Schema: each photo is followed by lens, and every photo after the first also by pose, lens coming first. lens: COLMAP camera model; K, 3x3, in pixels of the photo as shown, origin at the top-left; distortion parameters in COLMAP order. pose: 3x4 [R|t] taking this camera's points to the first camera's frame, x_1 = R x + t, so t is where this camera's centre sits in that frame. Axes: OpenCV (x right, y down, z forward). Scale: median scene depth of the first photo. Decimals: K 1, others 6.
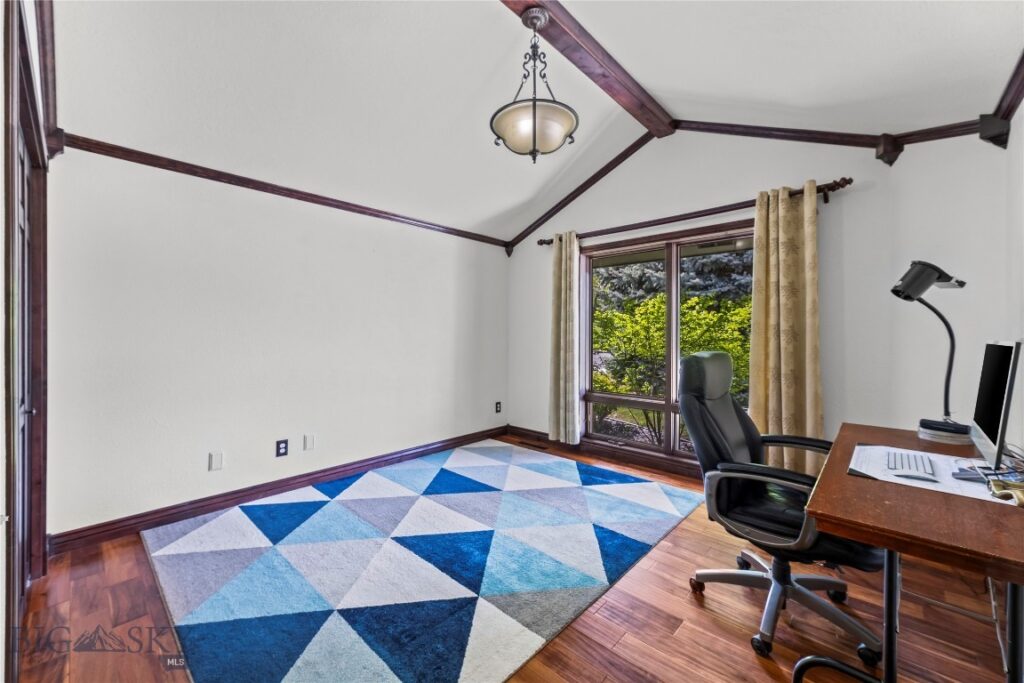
lens RADIAL K [[402.5, 0, 512.0], [0, 402.5, 341.5], [0, 0, 1]] dist [0.000771, 0.000069]
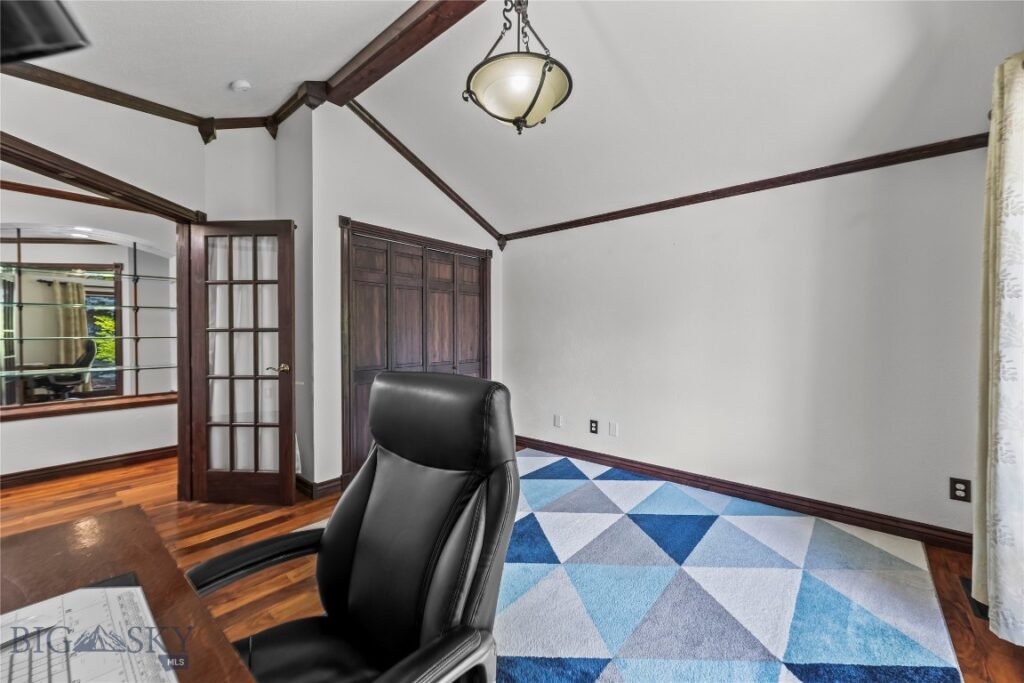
lens RADIAL K [[402.5, 0, 512.0], [0, 402.5, 341.5], [0, 0, 1]] dist [0.000771, 0.000069]
pose [[0.035768, 0.018689, -0.999185, 0.637982], [-0.020644, 0.999626, 0.017958, -0.014271], [0.999147, 0.019985, 0.036141, 0.682880]]
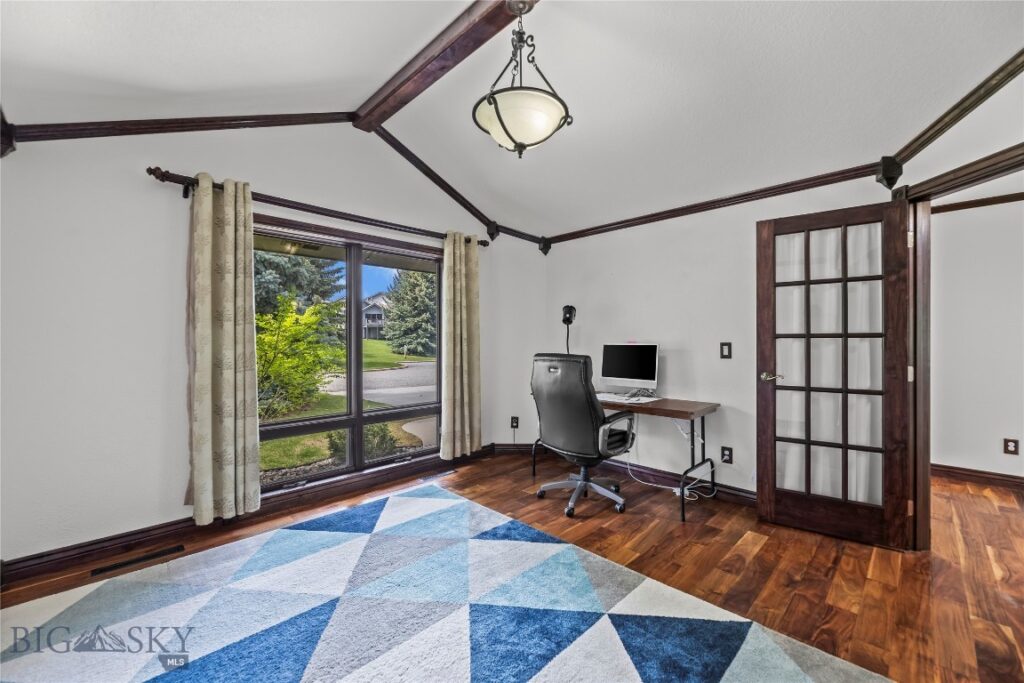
lens RADIAL K [[415.4, 0, 512.0], [0, 415.4, 341.5], [0, 0, 1]] dist [0.000587, 0.000036]
pose [[0.037223, -0.007211, 0.999281, -0.648516], [0.022153, 0.999734, 0.006389, -0.018581], [-0.999061, 0.021900, 0.037373, 0.703635]]
